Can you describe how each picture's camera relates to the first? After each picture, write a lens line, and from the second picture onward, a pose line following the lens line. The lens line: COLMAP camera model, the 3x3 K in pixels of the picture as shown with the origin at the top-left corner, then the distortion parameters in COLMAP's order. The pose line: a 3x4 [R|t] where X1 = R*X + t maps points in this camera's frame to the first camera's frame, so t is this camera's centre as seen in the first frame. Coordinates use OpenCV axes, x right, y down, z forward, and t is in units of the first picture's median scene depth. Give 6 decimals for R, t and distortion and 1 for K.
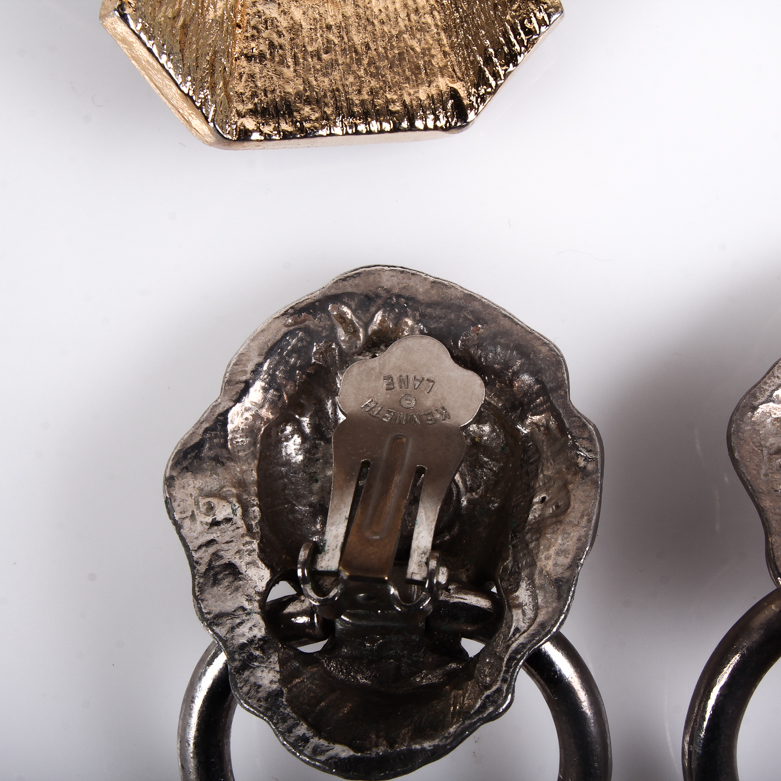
lens RADIAL K [[1394.8, 0, 390.2], [0, 1394.8, 389.9], [0, 0, 1]] dist [-0.099221, 0.000000]
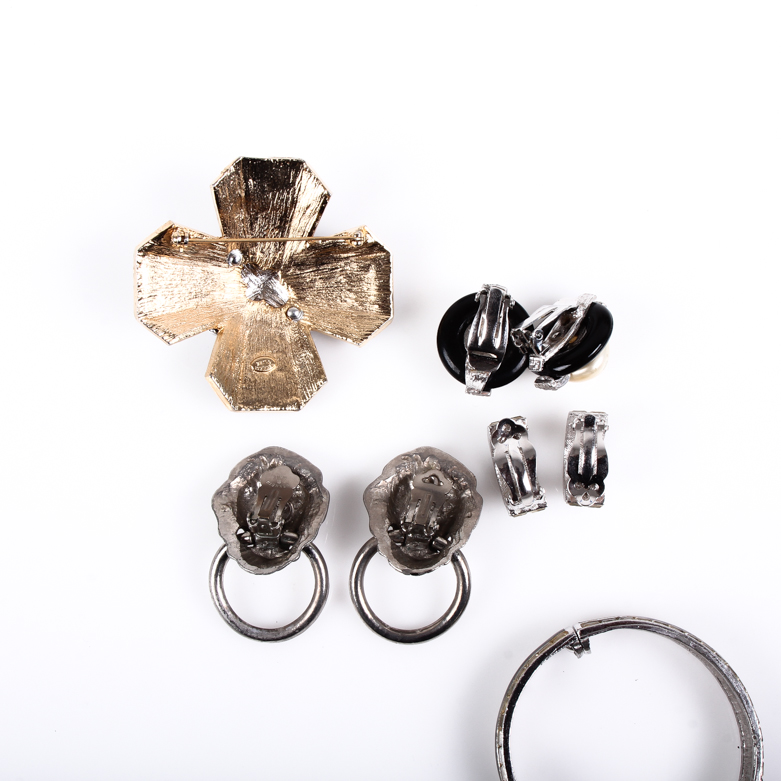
lens RADIAL K [[1394.8, 0, 390.0], [0, 1394.8, 389.9], [0, 0, 1]] dist [-0.099221, 0.000000]
pose [[0.997806, 0.058695, 0.030616, 0.178958], [-0.052942, 0.985163, -0.163254, 0.355395], [-0.039744, 0.161275, 0.986109, -2.709975]]
